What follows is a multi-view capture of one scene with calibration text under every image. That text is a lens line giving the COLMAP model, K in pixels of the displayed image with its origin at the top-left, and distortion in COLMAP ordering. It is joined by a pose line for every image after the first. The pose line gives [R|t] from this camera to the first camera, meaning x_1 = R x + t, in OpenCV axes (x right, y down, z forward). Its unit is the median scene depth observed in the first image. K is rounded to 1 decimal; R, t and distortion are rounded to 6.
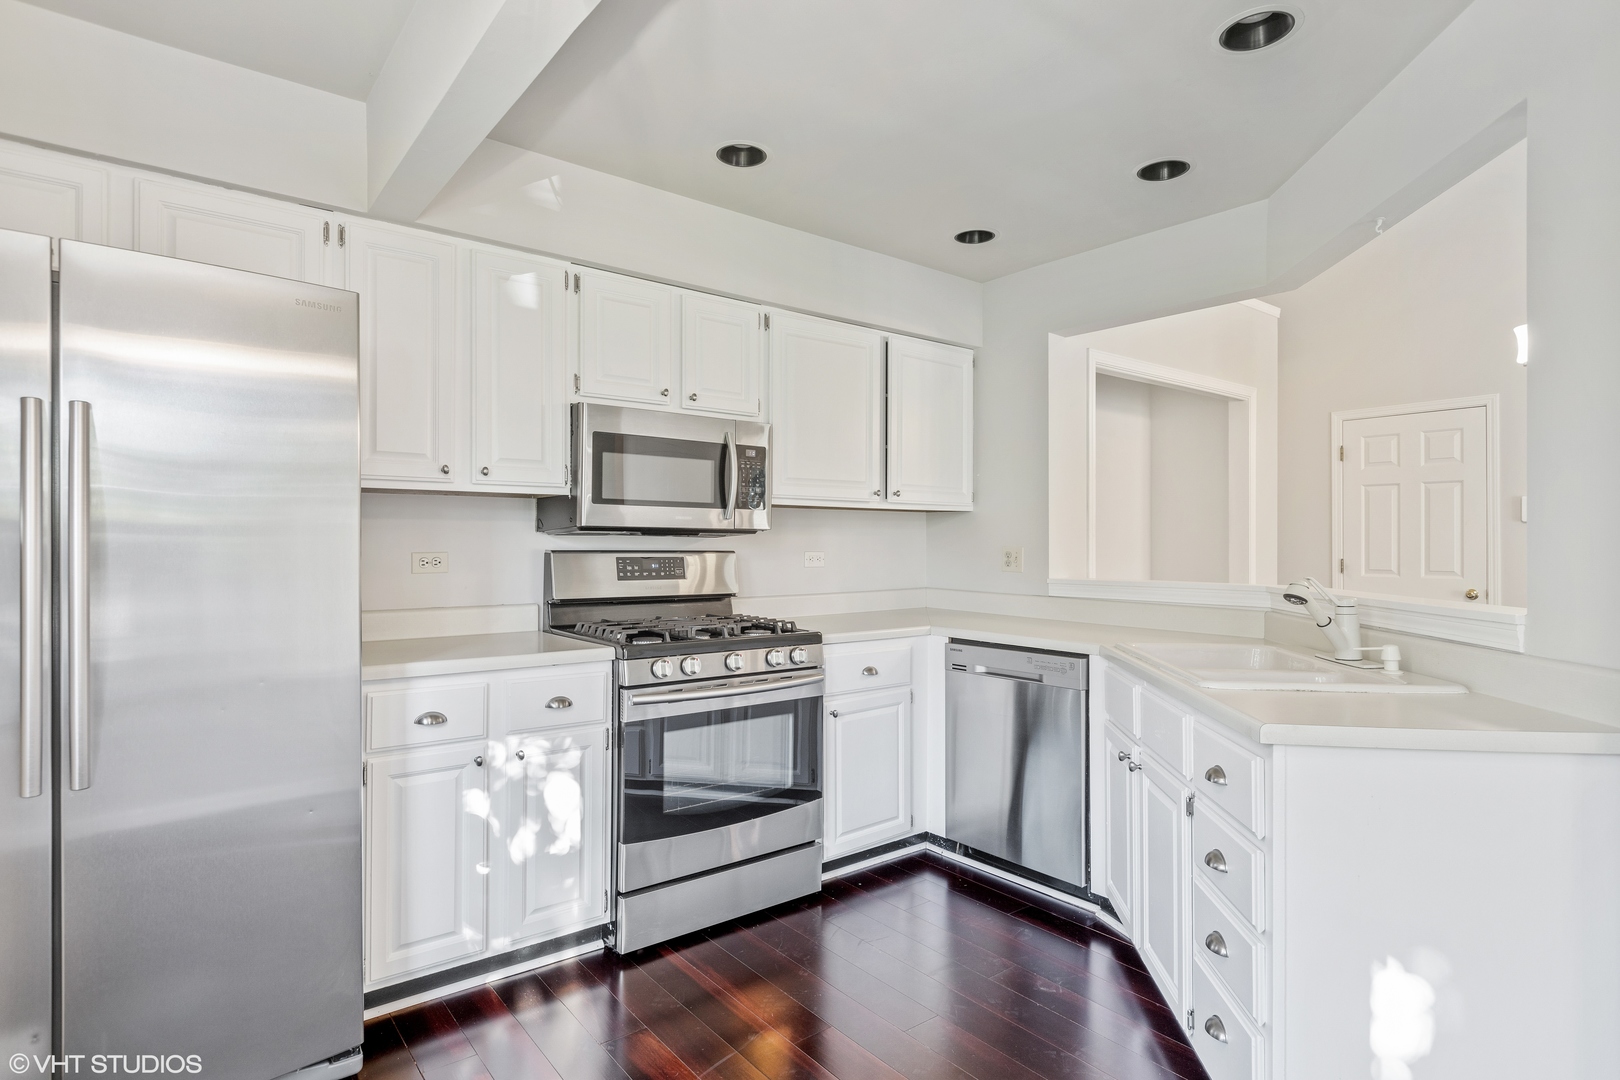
lens RADIAL K [[846.8, 0, 812.3], [0, 846.8, 538.5], [0, 0, 1]] dist [0.000917, -0.000143]
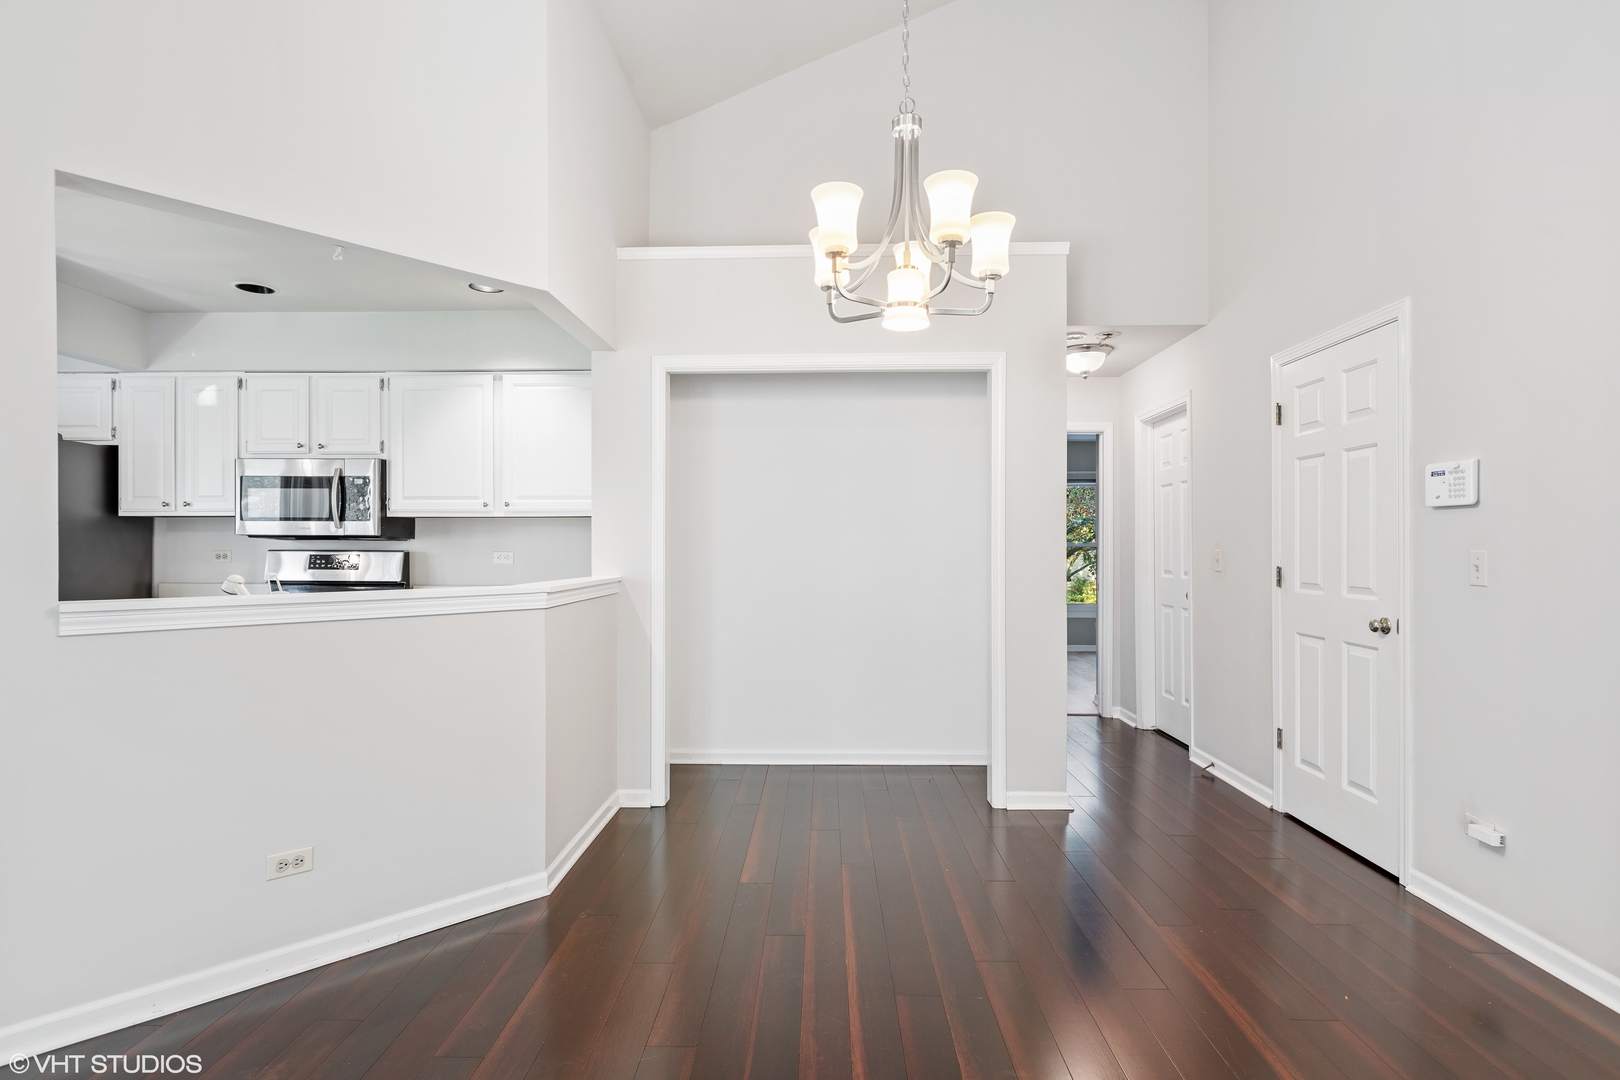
lens RADIAL K [[833.1, 0, 806.7], [0, 833.1, 542.1], [0, 0, 1]] dist [0.001526, 0.000240]
pose [[0.761235, -0.004534, -0.648460, 1.427229], [0.004449, 0.999989, -0.001769, 0.006562], [0.648460, -0.001539, 0.761247, 0.435166]]
